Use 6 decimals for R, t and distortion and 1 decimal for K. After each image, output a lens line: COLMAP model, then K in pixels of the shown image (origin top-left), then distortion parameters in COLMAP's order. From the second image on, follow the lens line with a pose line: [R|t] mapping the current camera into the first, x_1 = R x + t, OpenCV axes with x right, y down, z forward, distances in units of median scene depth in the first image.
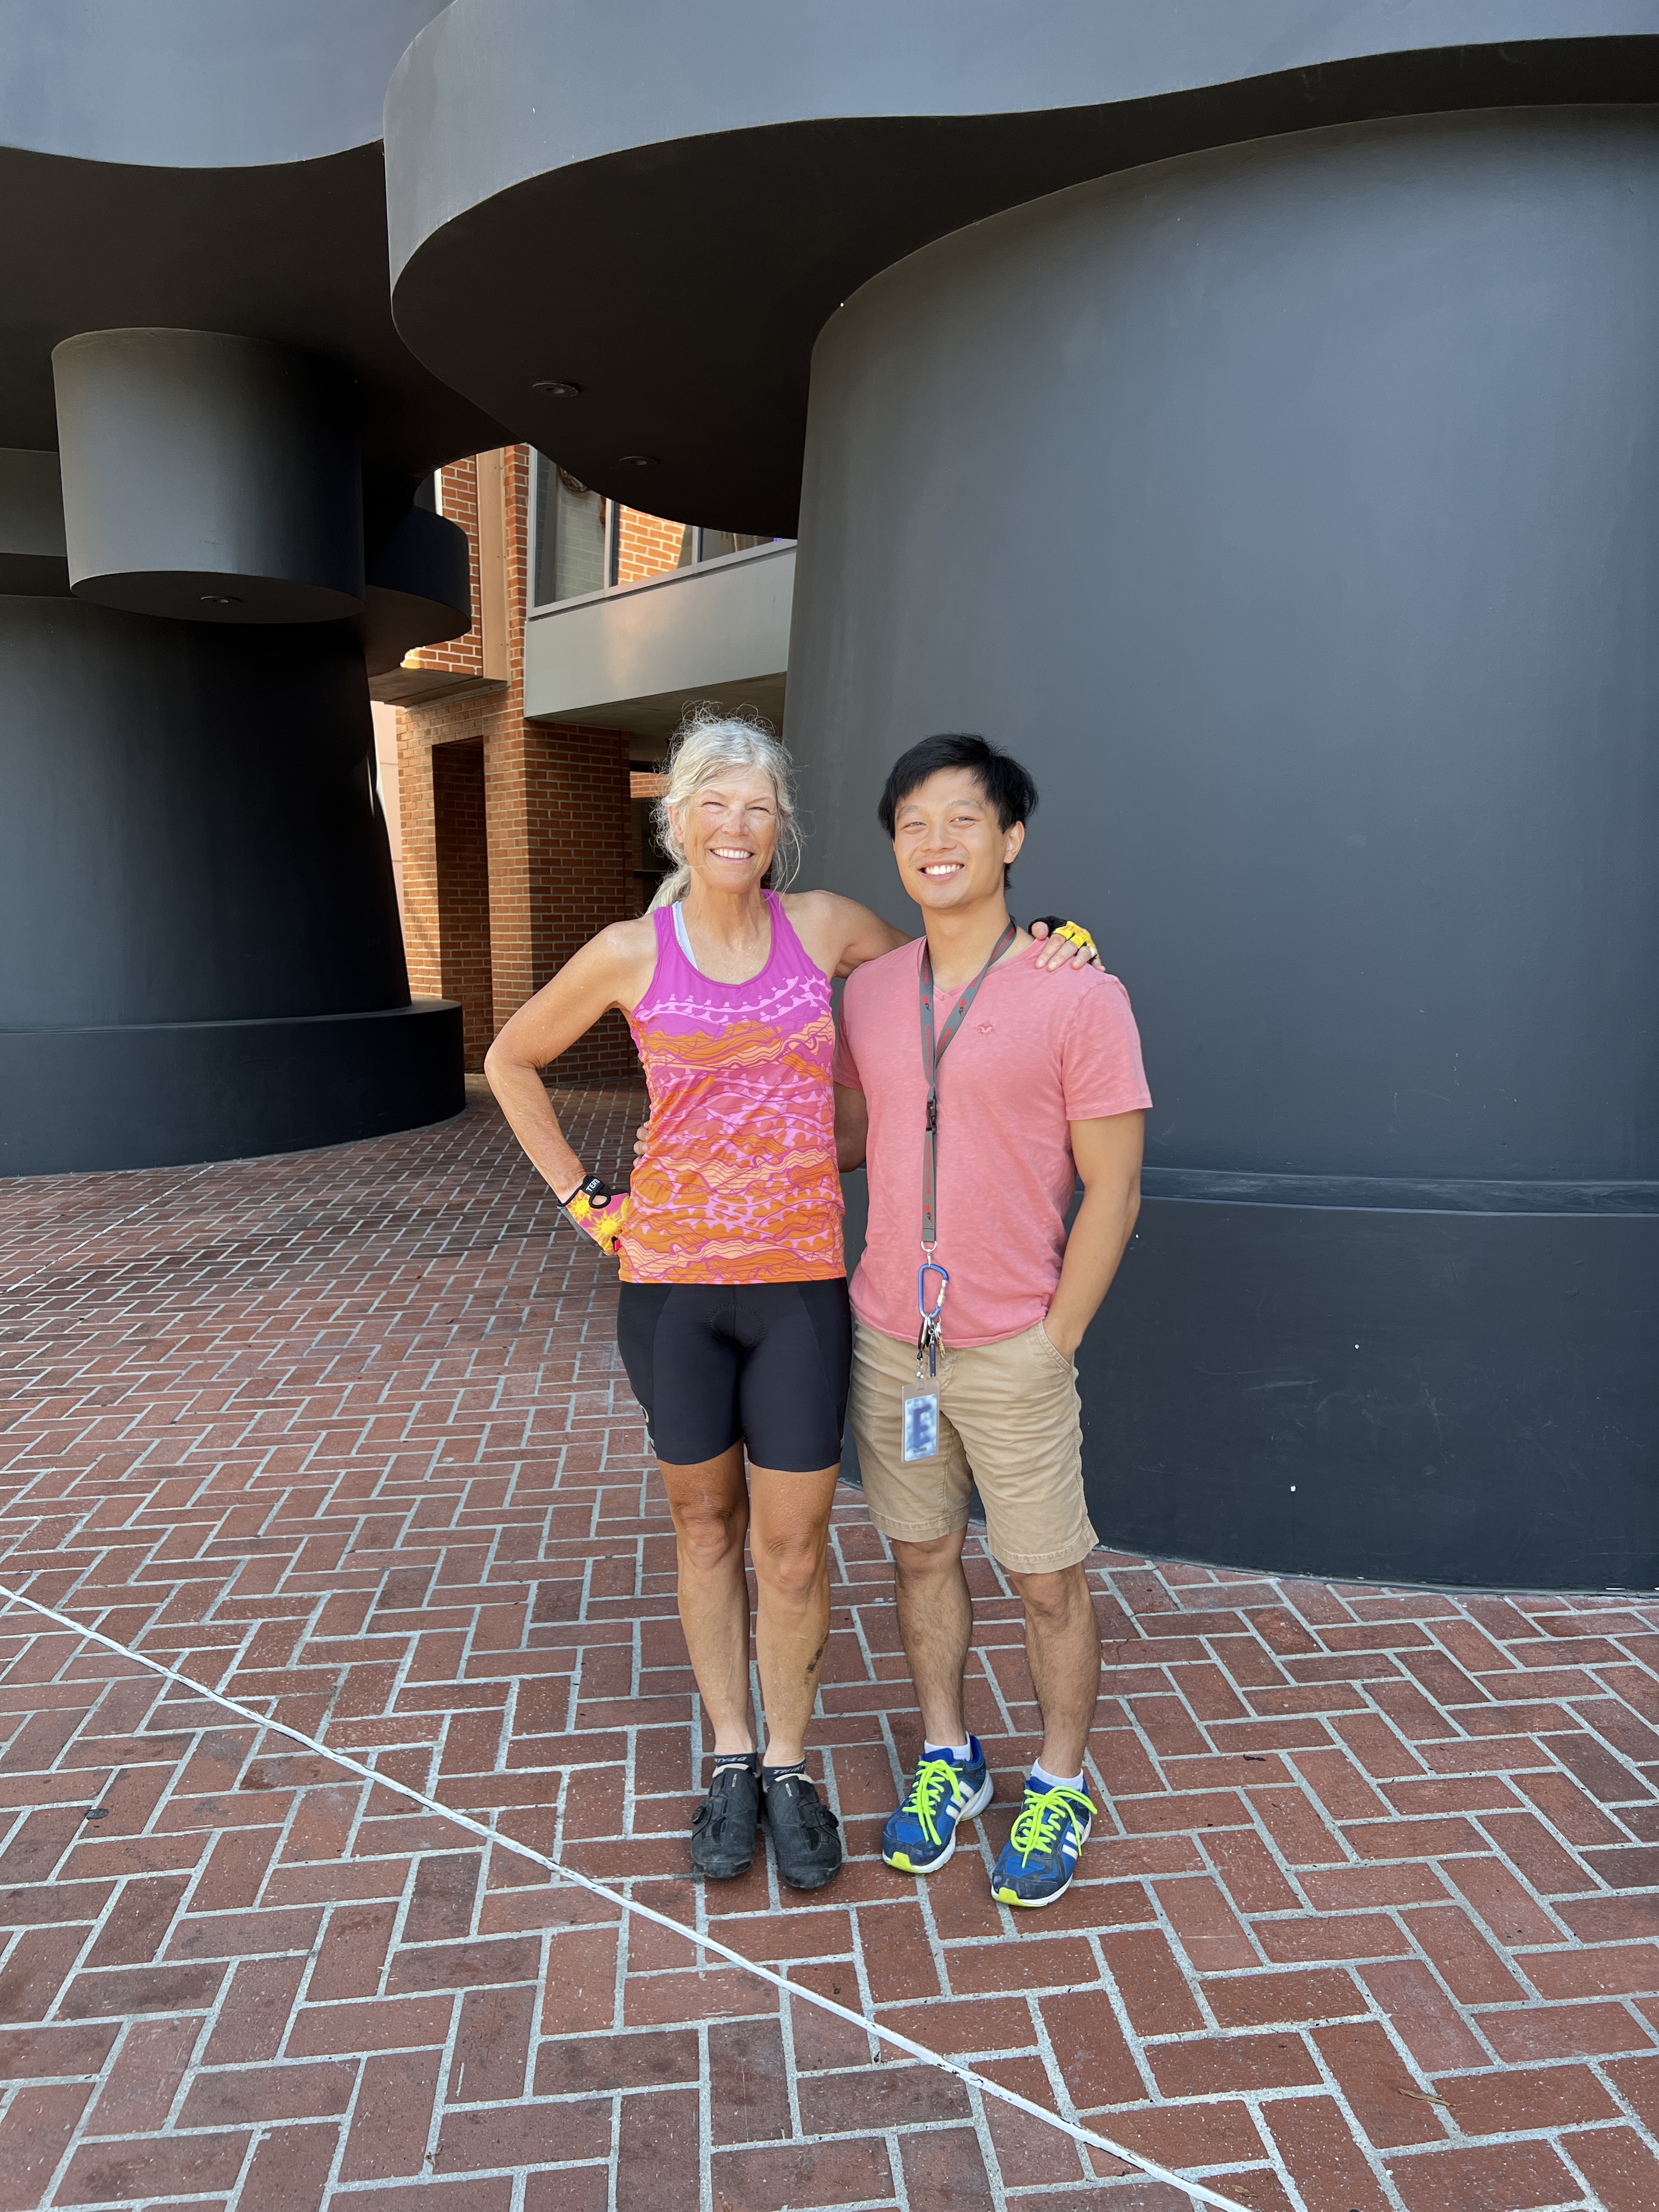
lens RADIAL K [[1663.8, 0, 835.2], [0, 1663.8, 1111.1], [0, 0, 1]] dist [-0.001058, 0.007649]
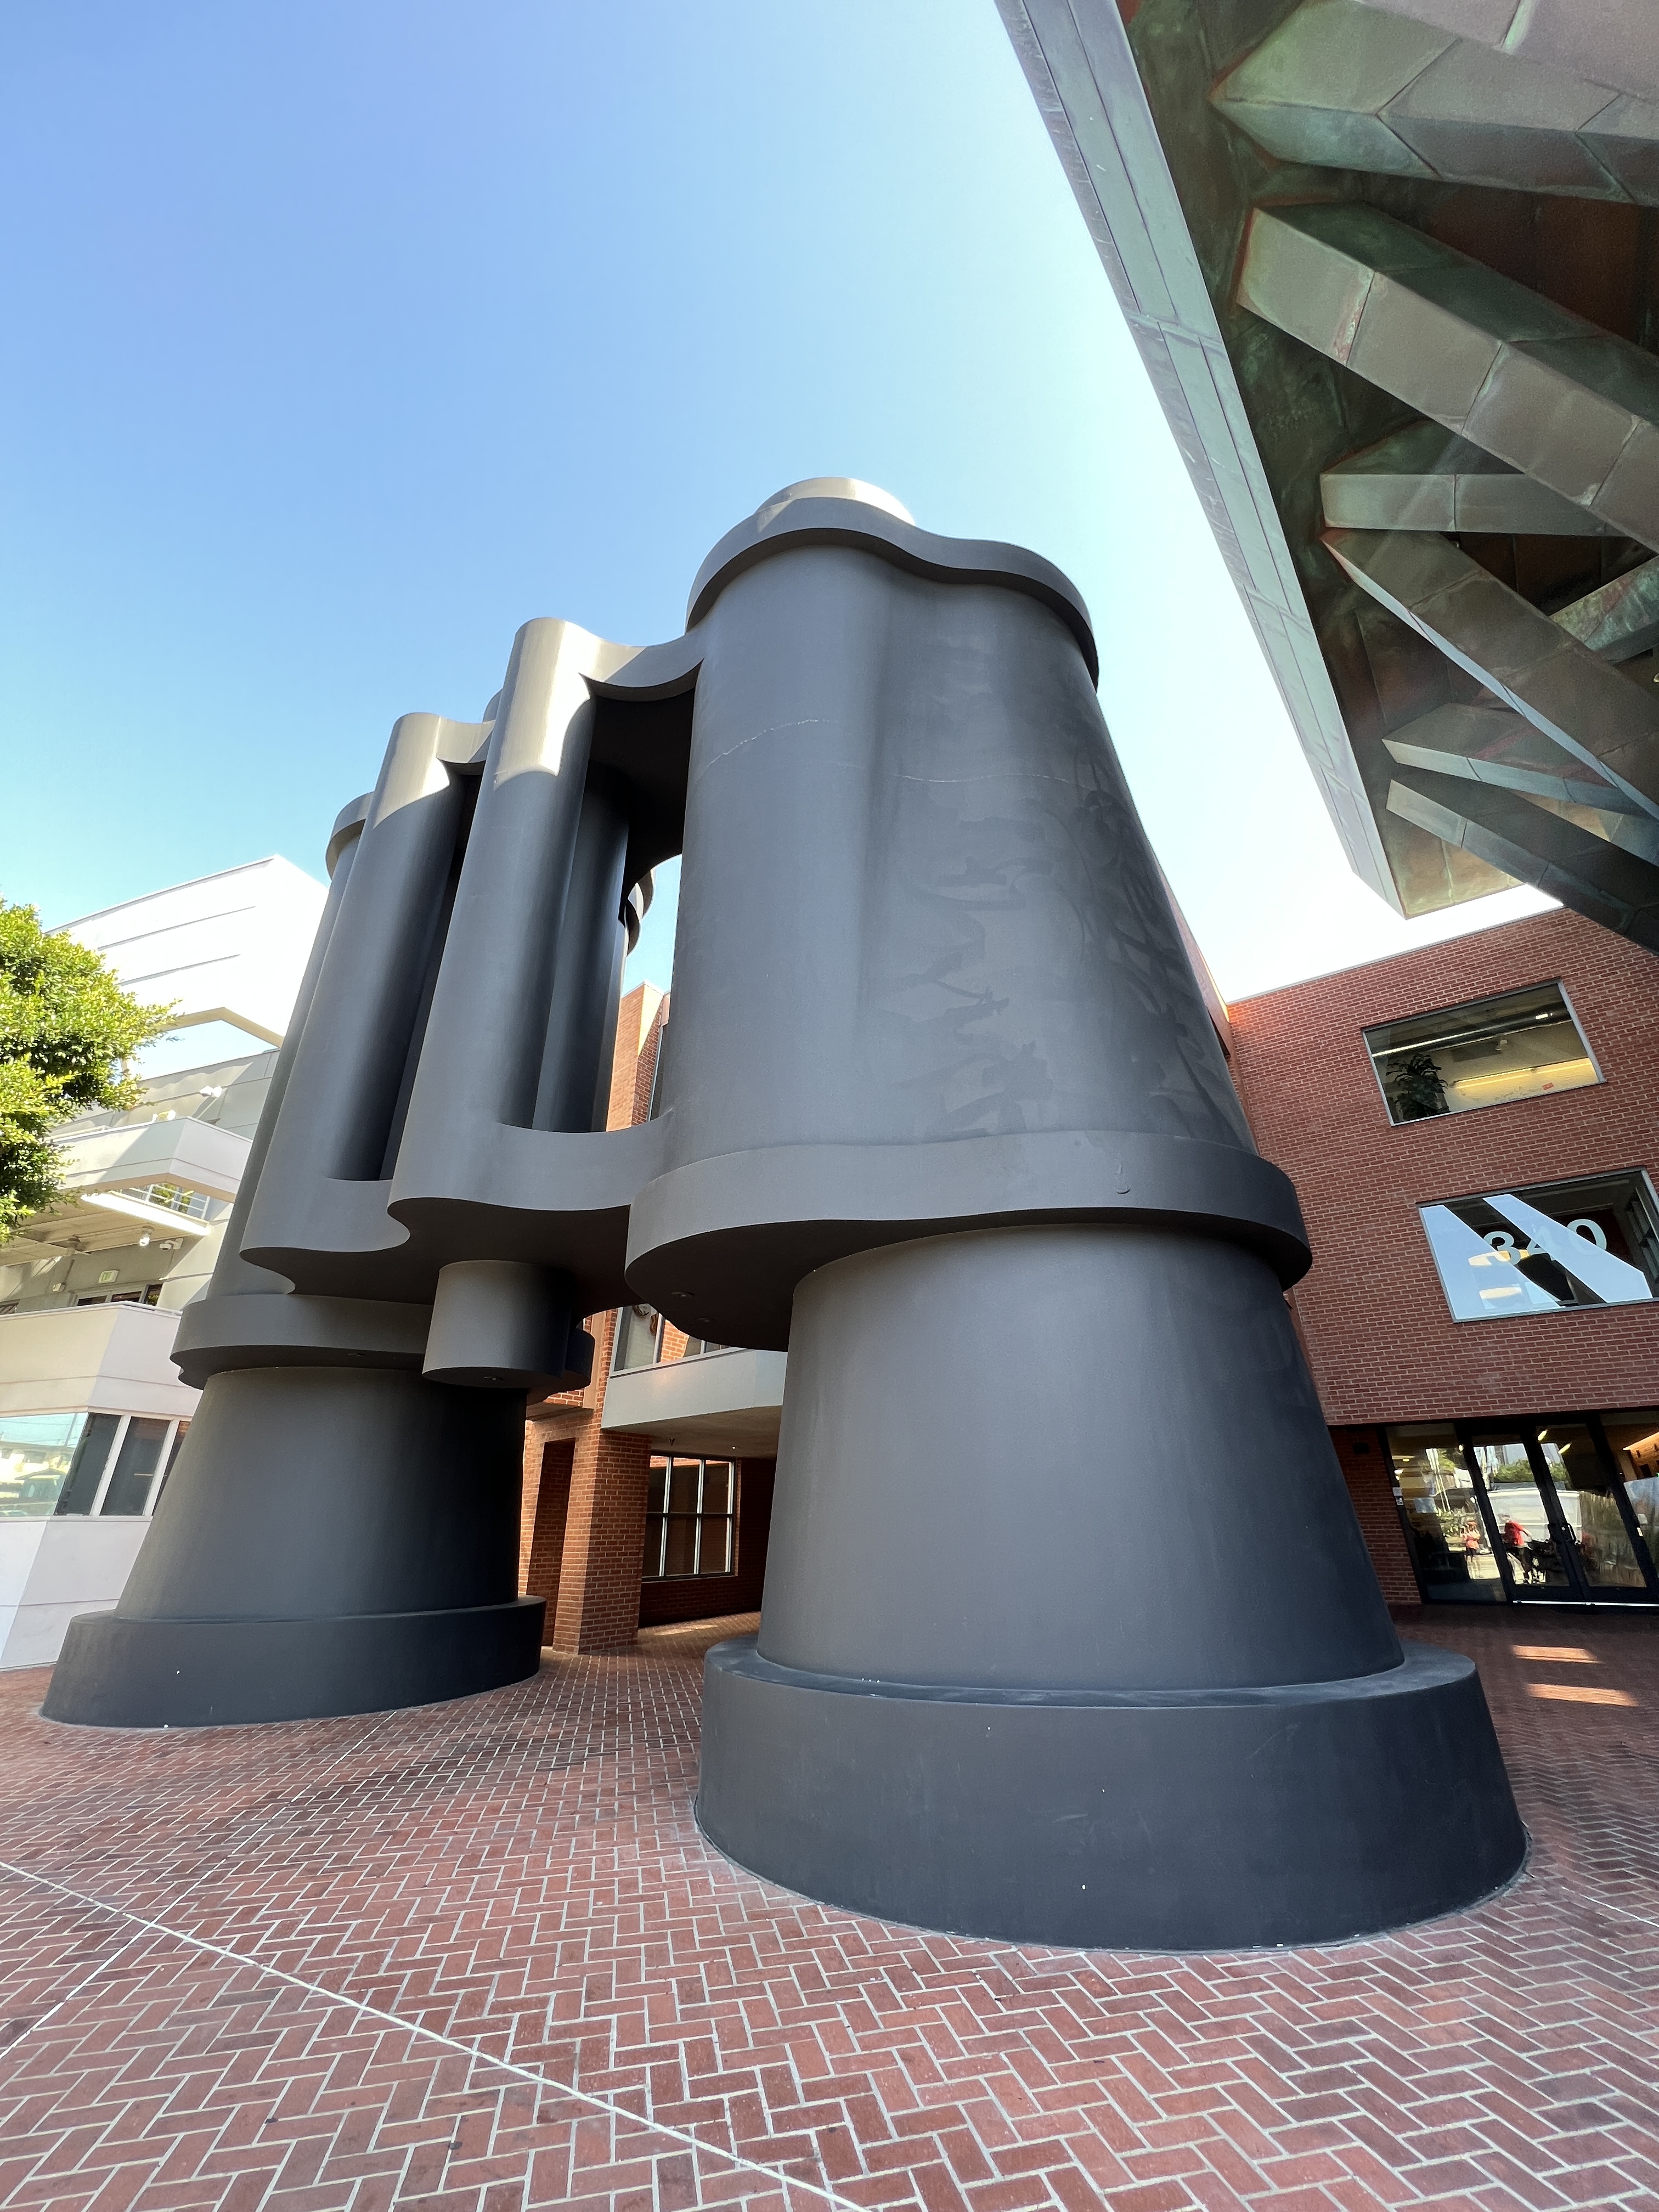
lens RADIAL K [[880.1, 0, 832.6], [0, 880.1, 1102.9], [0, 0, 1]] dist [-0.000610, -0.000777]
pose [[0.993309, 0.048183, 0.104959, -0.167988], [0.016561, 0.839999, -0.542335, 0.014576], [-0.114297, 0.540445, 0.833580, -0.306704]]
